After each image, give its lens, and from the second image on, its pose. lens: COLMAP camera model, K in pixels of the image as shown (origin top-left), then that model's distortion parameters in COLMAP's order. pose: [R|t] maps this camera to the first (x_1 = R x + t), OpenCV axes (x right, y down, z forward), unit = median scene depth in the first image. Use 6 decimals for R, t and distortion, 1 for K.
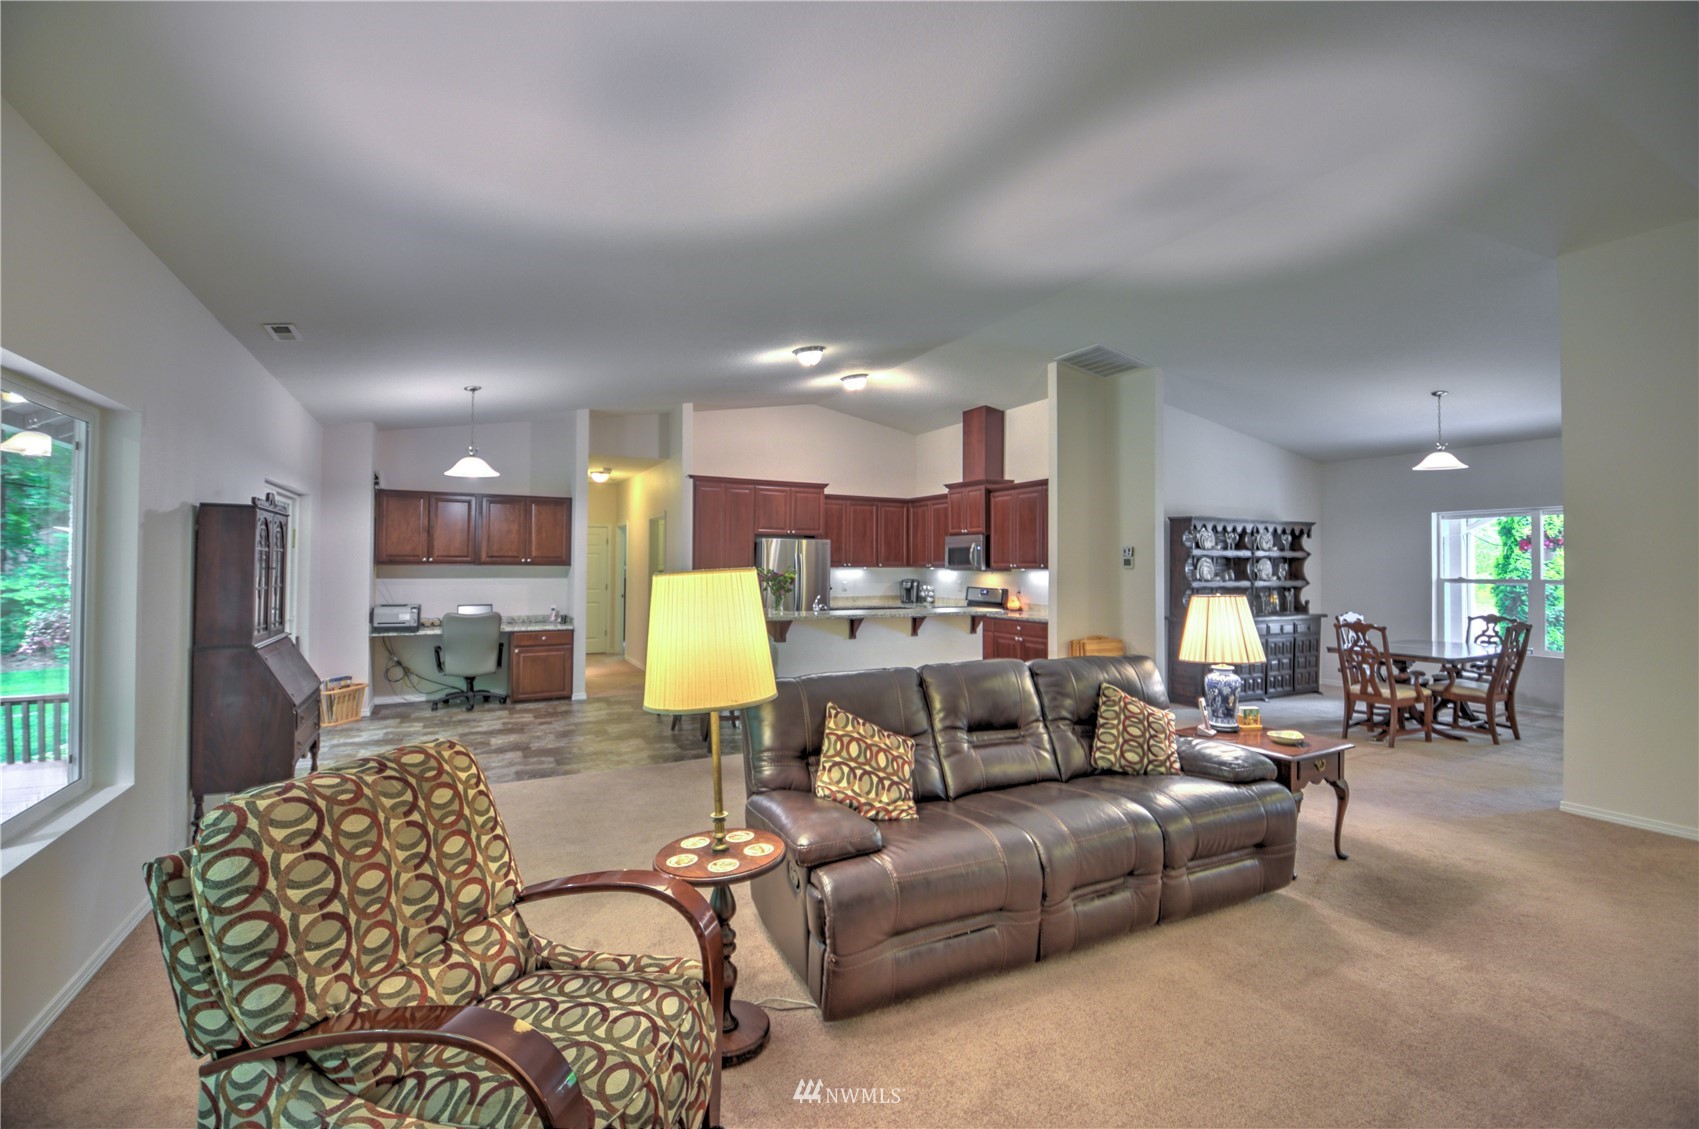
lens RADIAL K [[753.7, 0, 867.5], [0, 753.7, 553.2], [0, 0, 1]] dist [-0.014813, -0.006347]
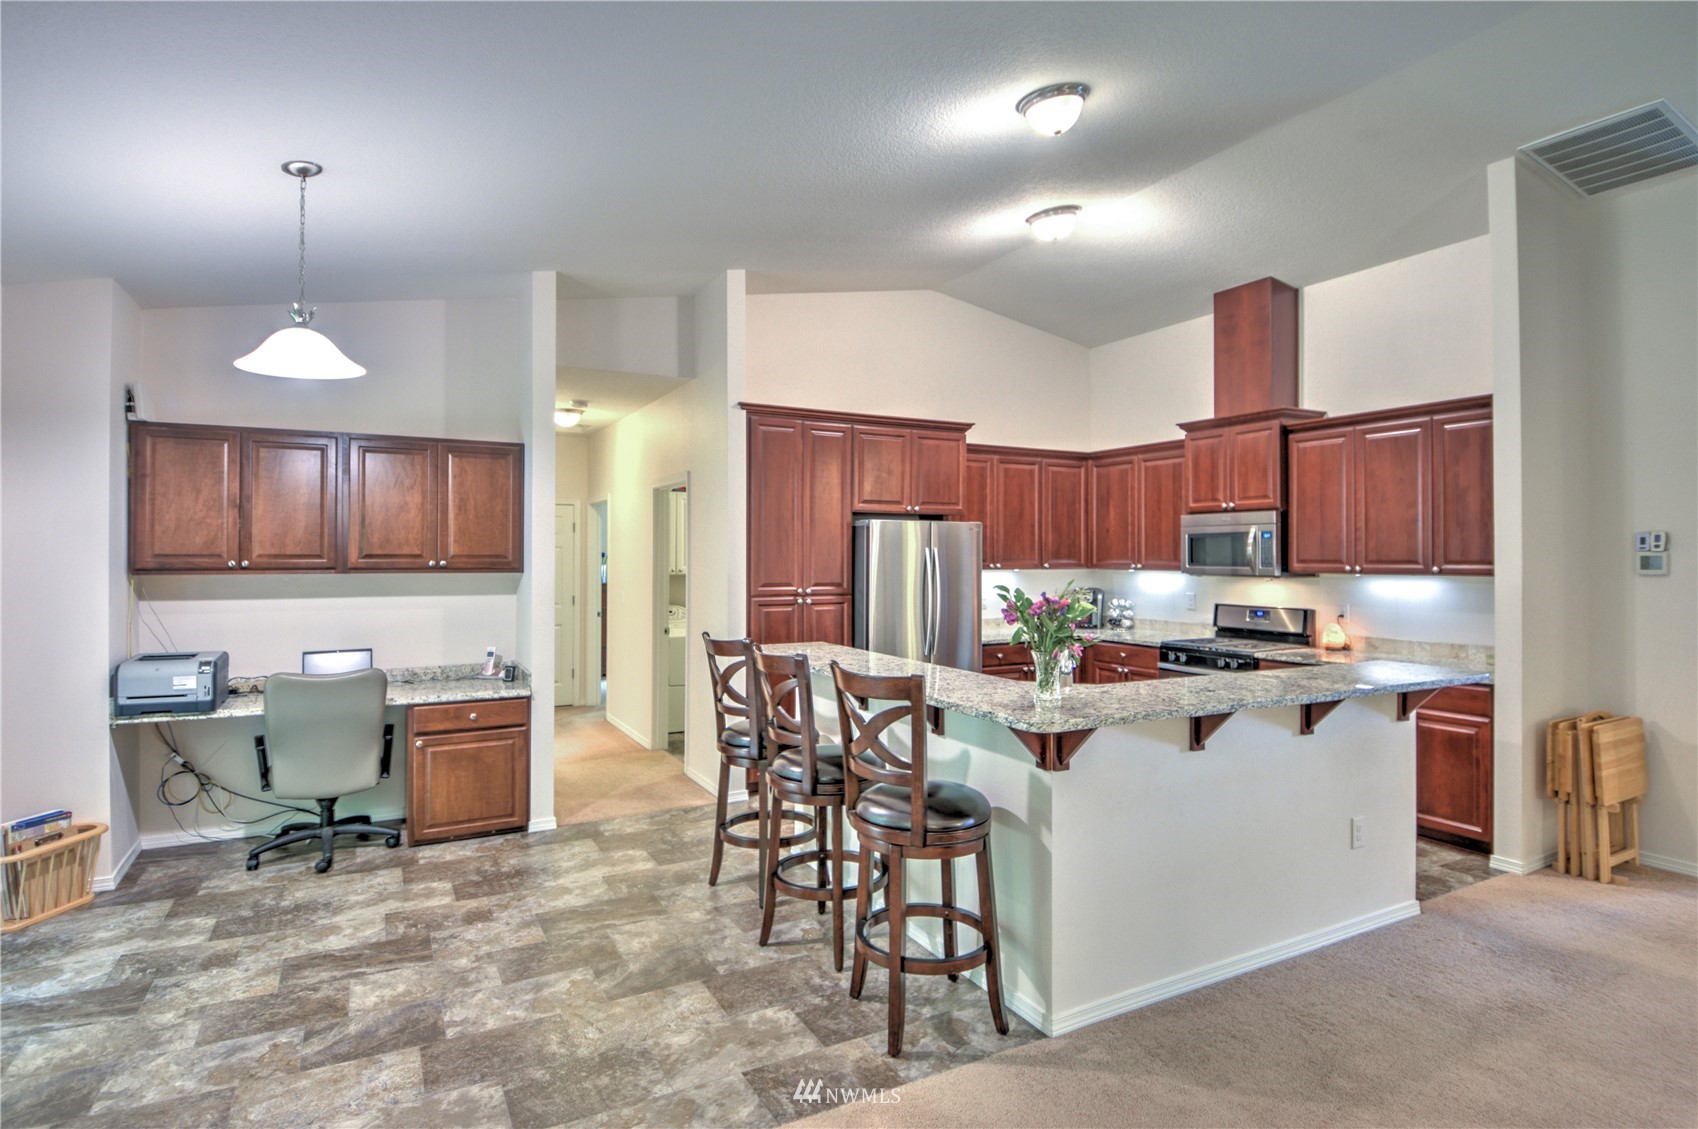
lens RADIAL K [[891.3, 0, 858.7], [0, 891.3, 552.6], [0, 0, 1]] dist [-0.011635, -0.005464]
pose [[0.999984, -0.005092, 0.002282, -0.165142], [0.005068, 0.999932, 0.010487, -0.002743], [-0.002336, -0.010475, 0.999942, 0.386418]]
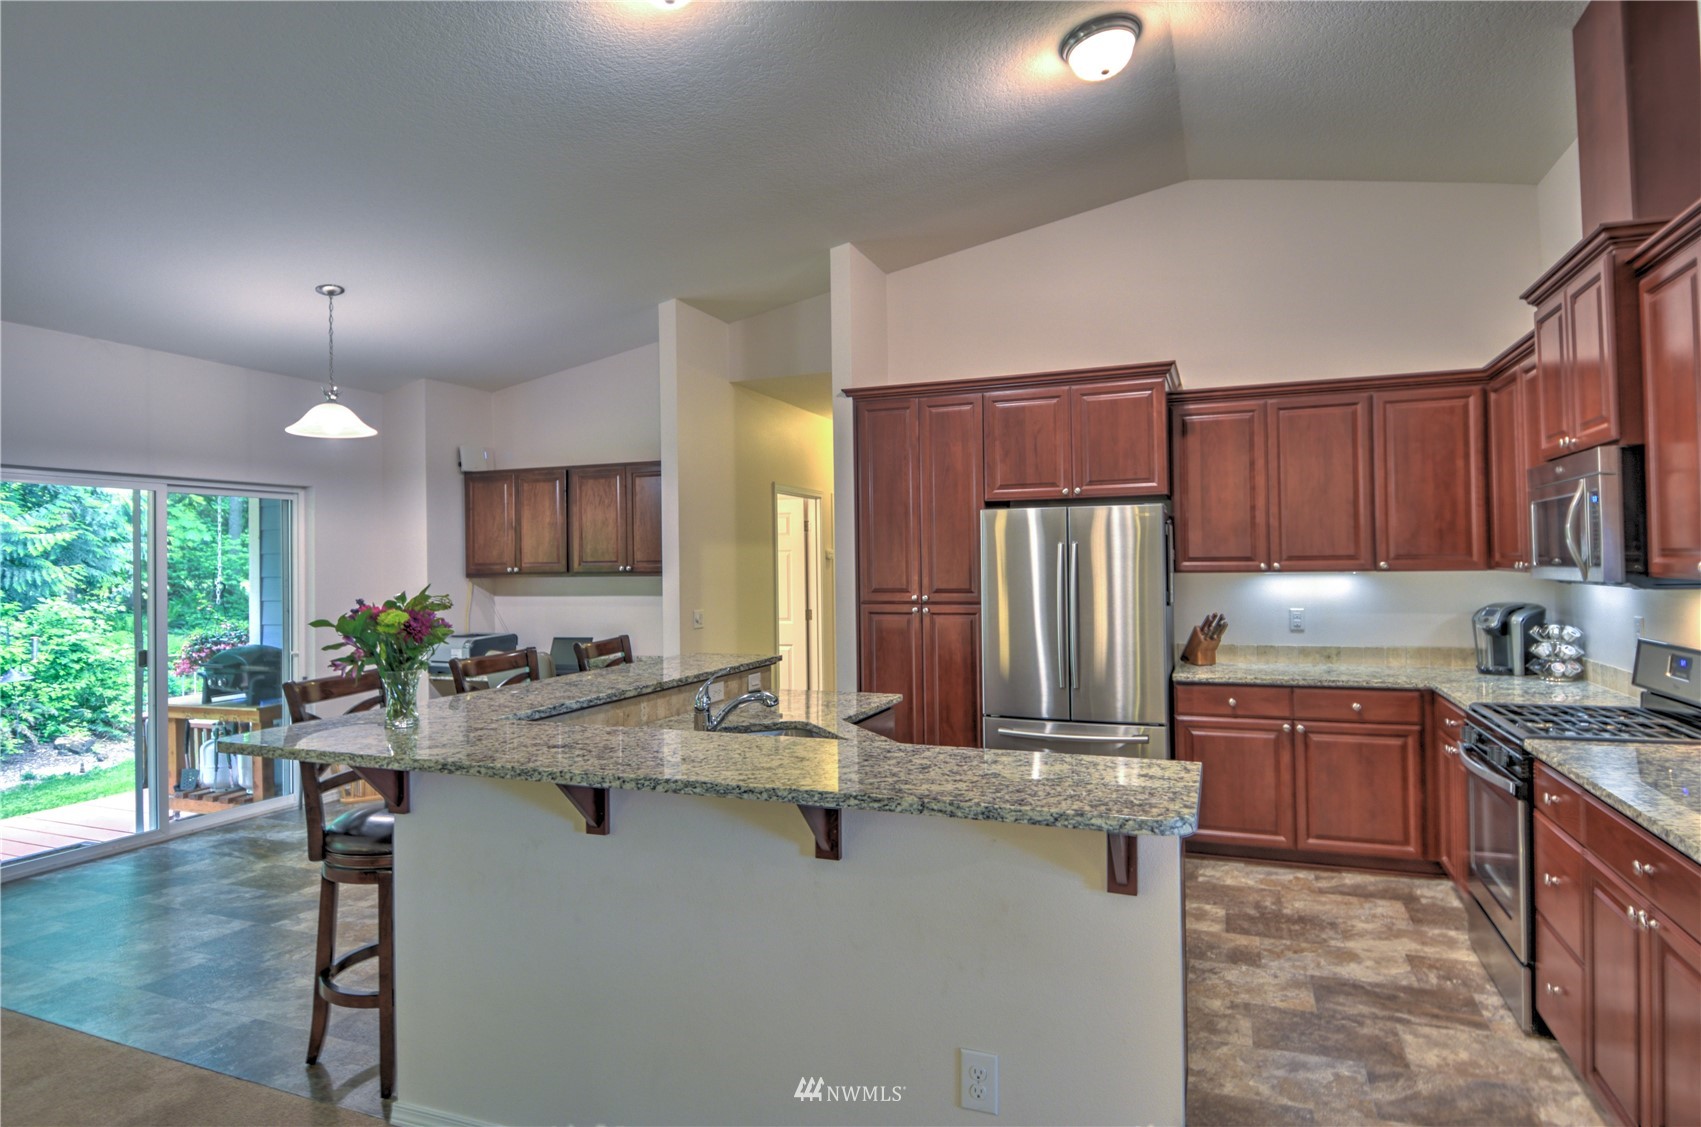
lens RADIAL K [[957.7, 0, 844.2], [0, 957.7, 538.2], [0, 0, 1]] dist [0.004644, -0.004348]
pose [[0.640110, -0.034665, -0.767501, 0.257665], [0.029303, 0.999356, -0.020698, 0.006329], [0.767724, -0.009241, 0.640714, 0.641143]]
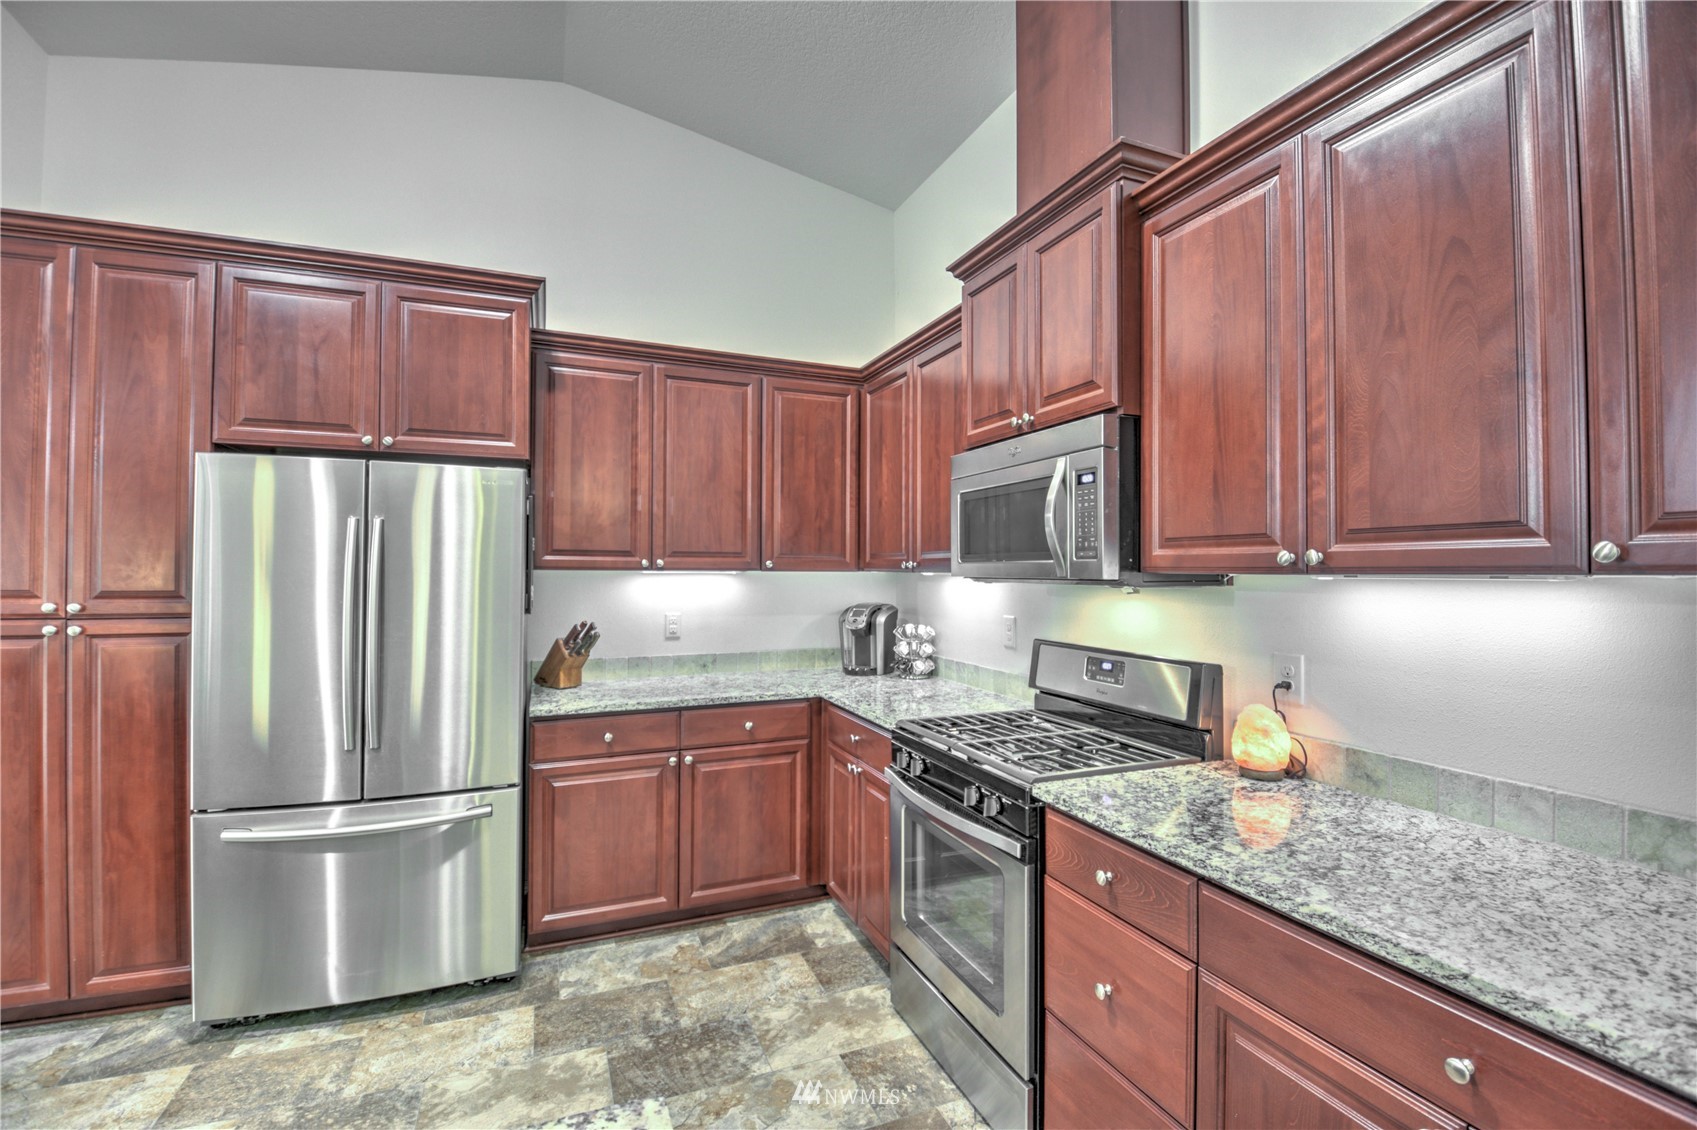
lens RADIAL K [[752.8, 0, 875.2], [0, 752.8, 559.2], [0, 0, 1]] dist [-0.014813, -0.006347]
pose [[0.996619, -0.002666, -0.082122, 0.114027], [0.002578, 0.999996, -0.001176, 0.018145], [0.082124, 0.000960, 0.996622, 0.852050]]
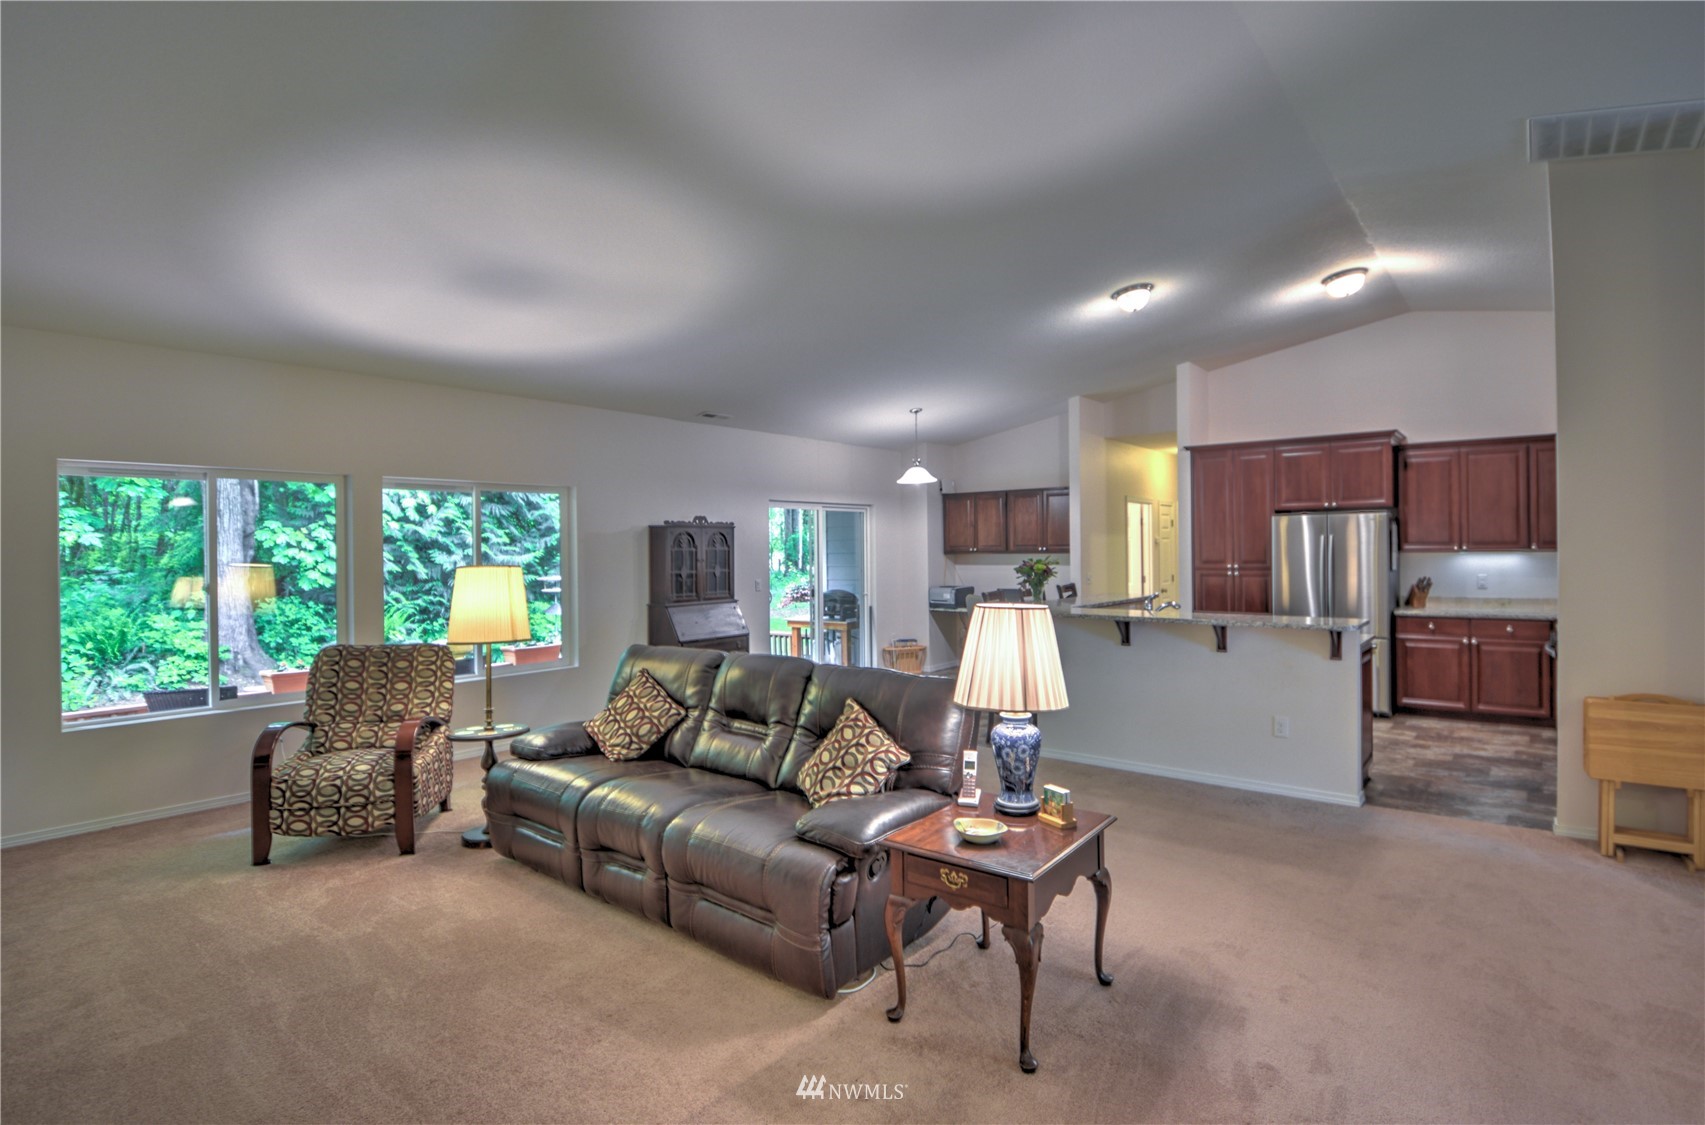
lens RADIAL K [[863.7, 0, 849.7], [0, 863.7, 543.9], [0, 0, 1]] dist [-0.006304, -0.002657]
pose [[0.388730, -0.016327, -0.921207, 0.552342], [0.027903, 0.999593, -0.005942, 0.001882], [0.920929, -0.023394, 0.389028, 0.284415]]
